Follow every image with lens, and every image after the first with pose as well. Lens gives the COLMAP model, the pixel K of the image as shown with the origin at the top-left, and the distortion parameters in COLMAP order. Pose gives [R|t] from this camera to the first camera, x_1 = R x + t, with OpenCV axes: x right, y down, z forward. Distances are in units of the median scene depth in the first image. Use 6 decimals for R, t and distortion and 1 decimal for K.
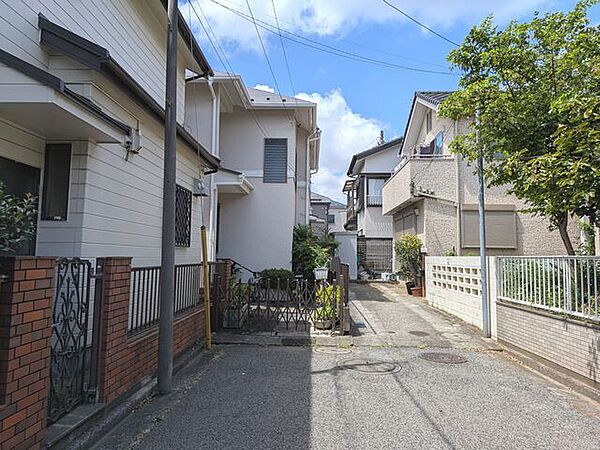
lens RADIAL K [[424.6, 0, 300.4], [0, 424.6, 223.9], [0, 0, 1]] dist [-0.004749, -0.003989]
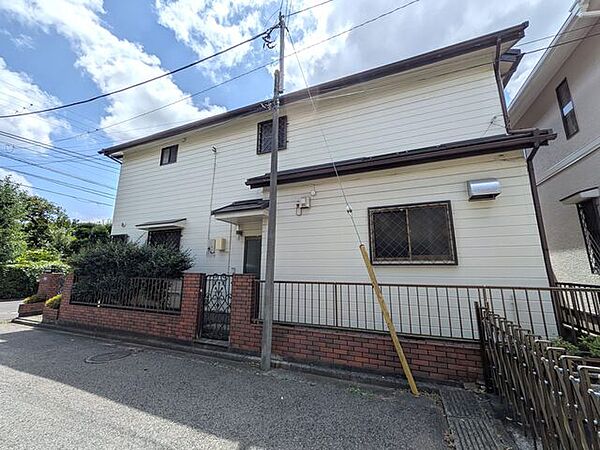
lens RADIAL K [[241.3, 0, 301.1], [0, 241.3, 224.7], [0, 0, 1]] dist [-0.000531, 0.000141]
pose [[-0.353727, -0.184841, -0.916903, 0.633467], [0.069710, 0.972343, -0.222910, 0.144297], [0.932748, -0.142767, -0.331058, 1.898289]]
